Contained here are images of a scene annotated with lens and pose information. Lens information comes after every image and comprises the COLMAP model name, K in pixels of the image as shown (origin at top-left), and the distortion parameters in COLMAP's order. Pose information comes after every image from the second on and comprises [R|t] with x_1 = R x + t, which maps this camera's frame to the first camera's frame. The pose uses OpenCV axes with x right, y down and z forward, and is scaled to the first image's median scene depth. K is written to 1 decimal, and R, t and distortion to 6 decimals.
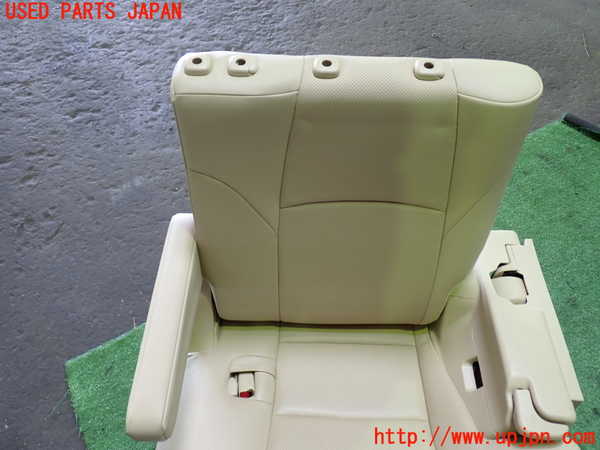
lens RADIAL K [[540.9, 0, 301.2], [0, 540.9, 215.8], [0, 0, 1]] dist [0.011632, -0.006857]
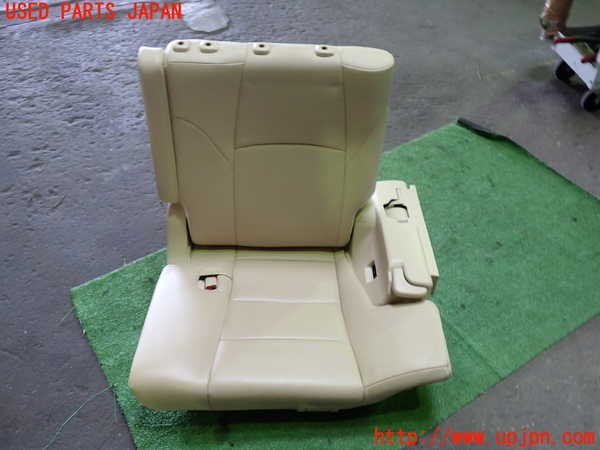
lens RADIAL K [[540.9, 0, 301.2], [0, 540.9, 215.8], [0, 0, 1]] dist [0.011632, -0.006857]
pose [[0.998363, -0.004172, 0.057051, 0.040024], [0.009771, 0.995117, -0.098215, 0.217285], [-0.056363, 0.098612, 0.993529, -0.319934]]
